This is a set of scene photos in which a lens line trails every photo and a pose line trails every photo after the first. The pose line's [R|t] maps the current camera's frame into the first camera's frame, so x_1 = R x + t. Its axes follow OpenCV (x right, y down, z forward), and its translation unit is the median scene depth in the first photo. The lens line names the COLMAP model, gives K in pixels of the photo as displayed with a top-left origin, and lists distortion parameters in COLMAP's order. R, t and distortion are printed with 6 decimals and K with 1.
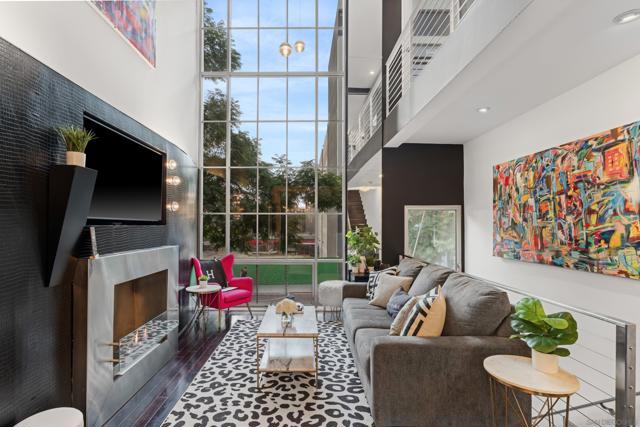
lens RADIAL K [[312.4, 0, 302.6], [0, 312.4, 224.0], [0, 0, 1]] dist [-0.001312, 0.000975]
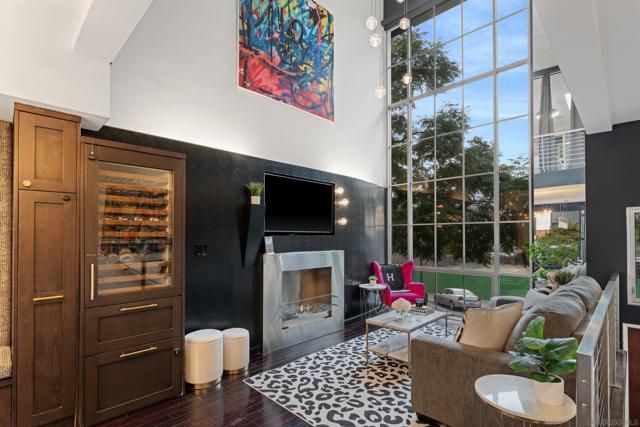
lens RADIAL K [[312.4, 0, 323.7], [0, 312.4, 234.0], [0, 0, 1]] dist [-0.001312, 0.000975]
pose [[0.721909, -0.005263, -0.691968, 0.560957], [0.005164, 0.999984, -0.002219, 0.000658], [0.691969, -0.001972, 0.721924, -0.039333]]
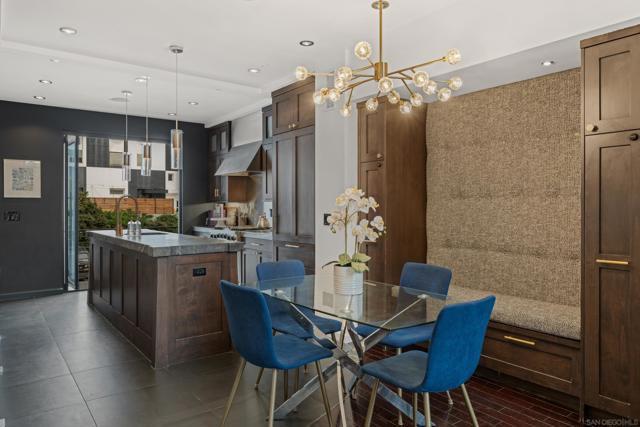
lens RADIAL K [[432.1, 0, 324.0], [0, 432.1, 208.4], [0, 0, 1]] dist [0.005084, 0.001369]
pose [[-0.787677, 0.003719, -0.616078, 0.539700], [0.005036, 0.999987, -0.000403, 0.039177], [0.616068, -0.003420, -0.787685, 0.352735]]
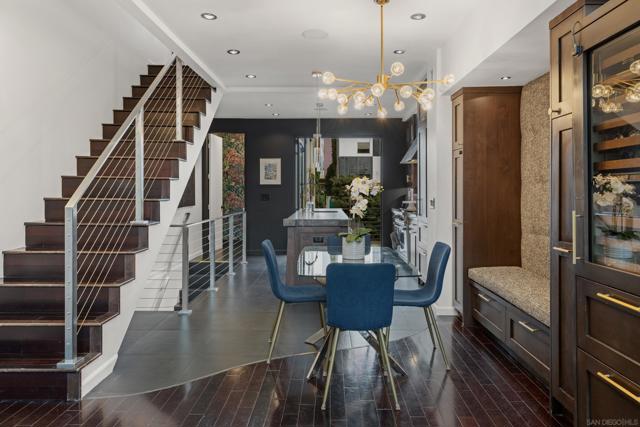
lens RADIAL K [[432.1, 0, 330.6], [0, 432.1, 195.0], [0, 0, 1]] dist [0.005084, 0.001369]
pose [[-0.999696, -0.000121, -0.024673, 0.046439], [-0.000209, 0.999994, 0.003553, 0.040753], [0.024672, 0.003557, -0.999689, 0.820982]]
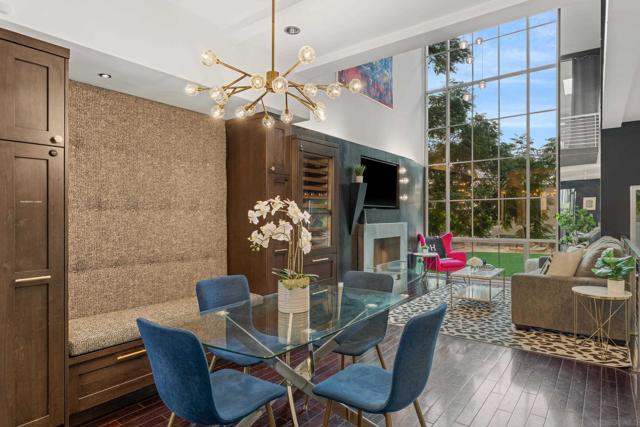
lens RADIAL K [[364.8, 0, 323.0], [0, 364.8, 222.3], [0, 0, 1]] dist [-0.002411, 0.001510]
pose [[0.801023, -0.000200, -0.598633, 0.418741], [0.013991, 0.999733, 0.018388, 0.033827], [0.598470, -0.023105, 0.800812, -0.834449]]
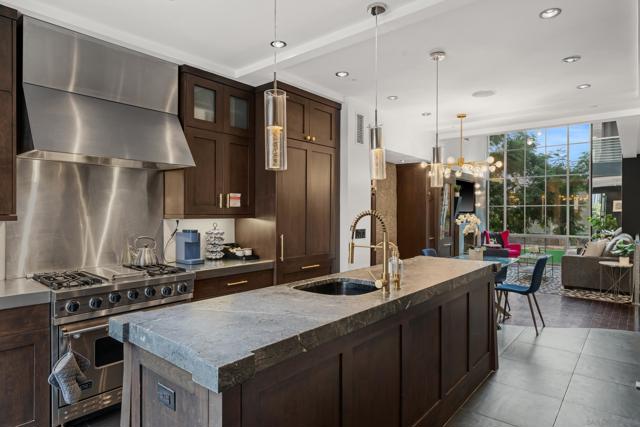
lens RADIAL K [[364.8, 0, 321.7], [0, 364.8, 214.6], [0, 0, 1]] dist [-0.002411, 0.001510]
pose [[0.763123, 0.003648, -0.646243, 0.494282], [0.003108, 0.999952, 0.009314, -0.016450], [0.646246, -0.009116, 0.763075, -2.034371]]
